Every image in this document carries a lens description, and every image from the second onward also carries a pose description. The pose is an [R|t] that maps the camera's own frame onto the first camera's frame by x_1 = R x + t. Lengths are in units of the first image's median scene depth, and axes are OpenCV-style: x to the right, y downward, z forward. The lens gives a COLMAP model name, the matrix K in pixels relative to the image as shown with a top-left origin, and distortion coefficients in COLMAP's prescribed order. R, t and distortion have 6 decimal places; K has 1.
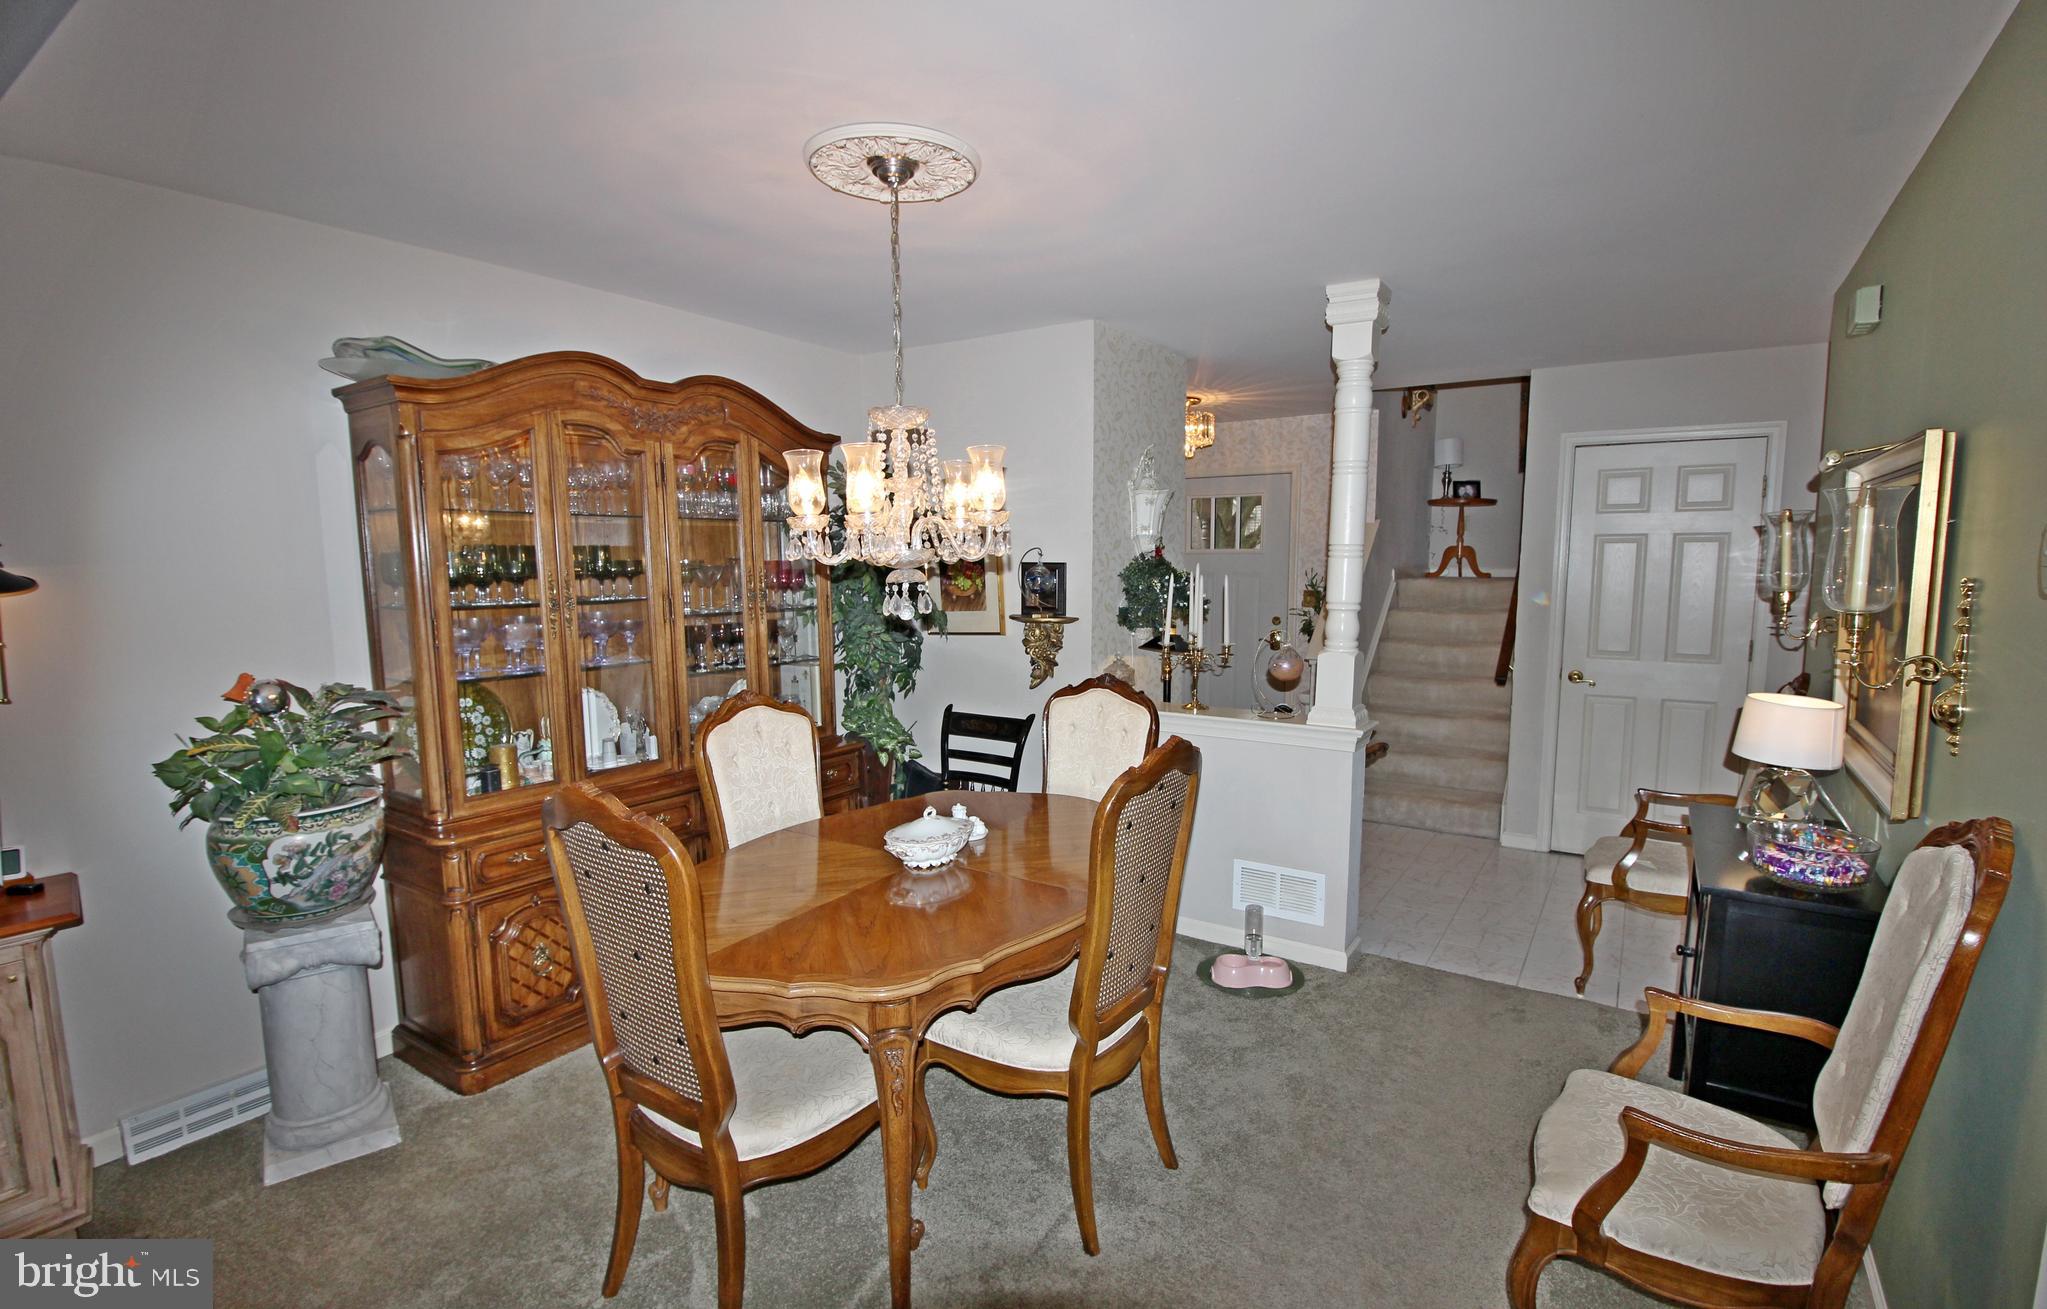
lens RADIAL K [[964.8, 0, 1018.8], [0, 964.8, 678.0], [0, 0, 1]] dist [0.000007, -0.014991]
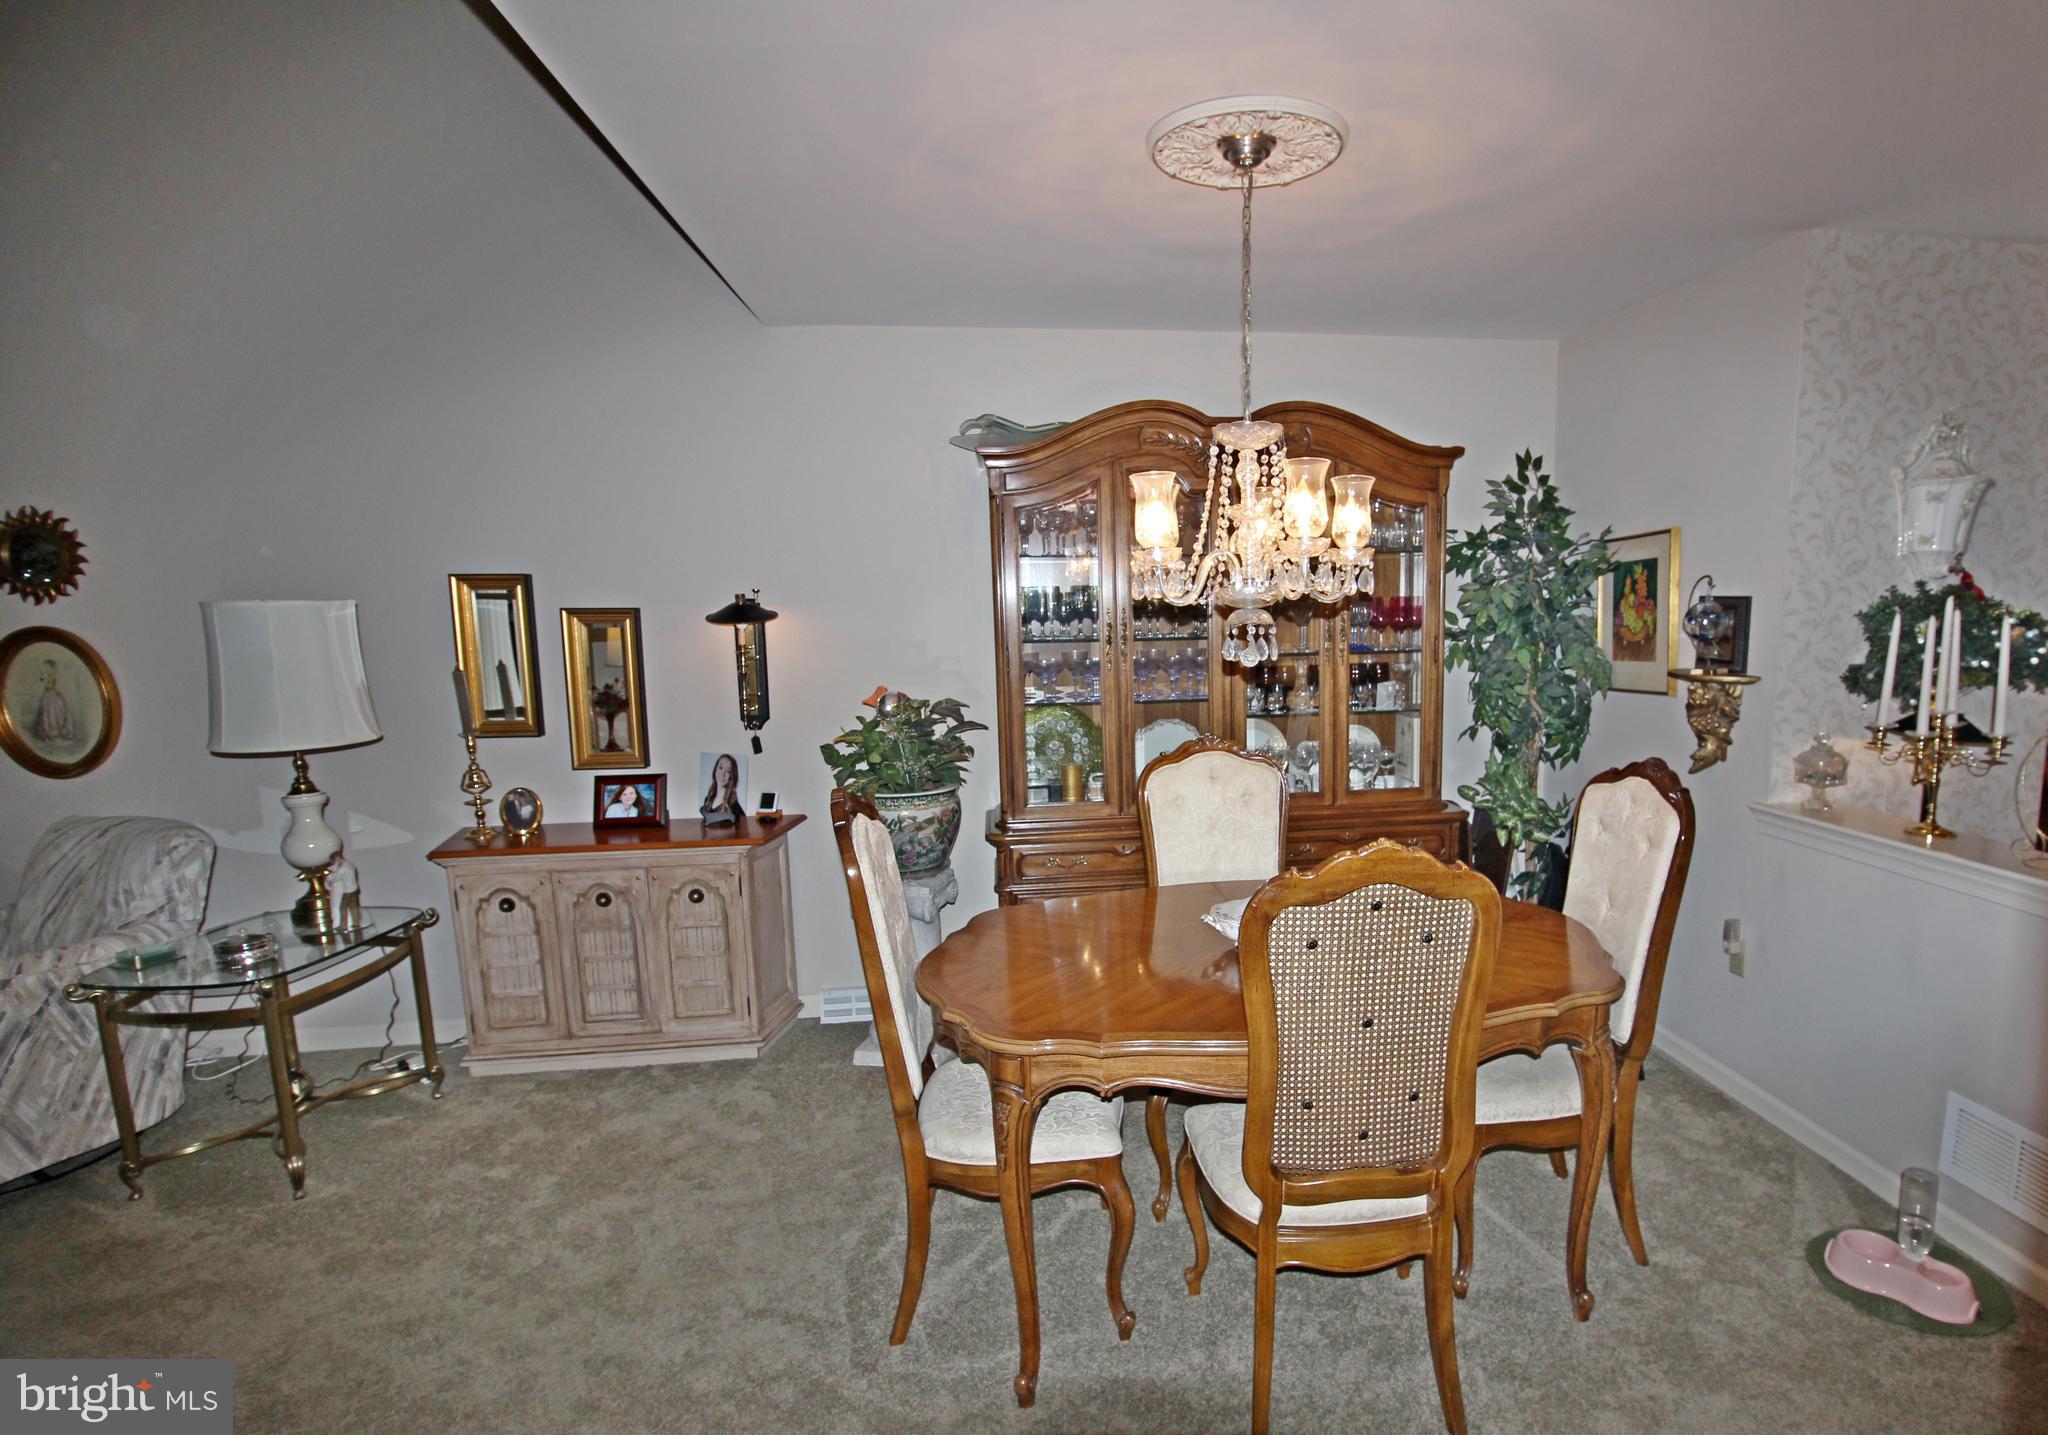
lens RADIAL K [[1061.1, 0, 1144.8], [0, 1061.1, 751.3], [0, 0, 1]] dist [-0.000444, -0.011292]
pose [[0.664252, 0.099089, -0.740912, 0.395389], [-0.079441, 0.994920, 0.061838, -0.025720], [0.743275, 0.017782, 0.668749, 0.205149]]
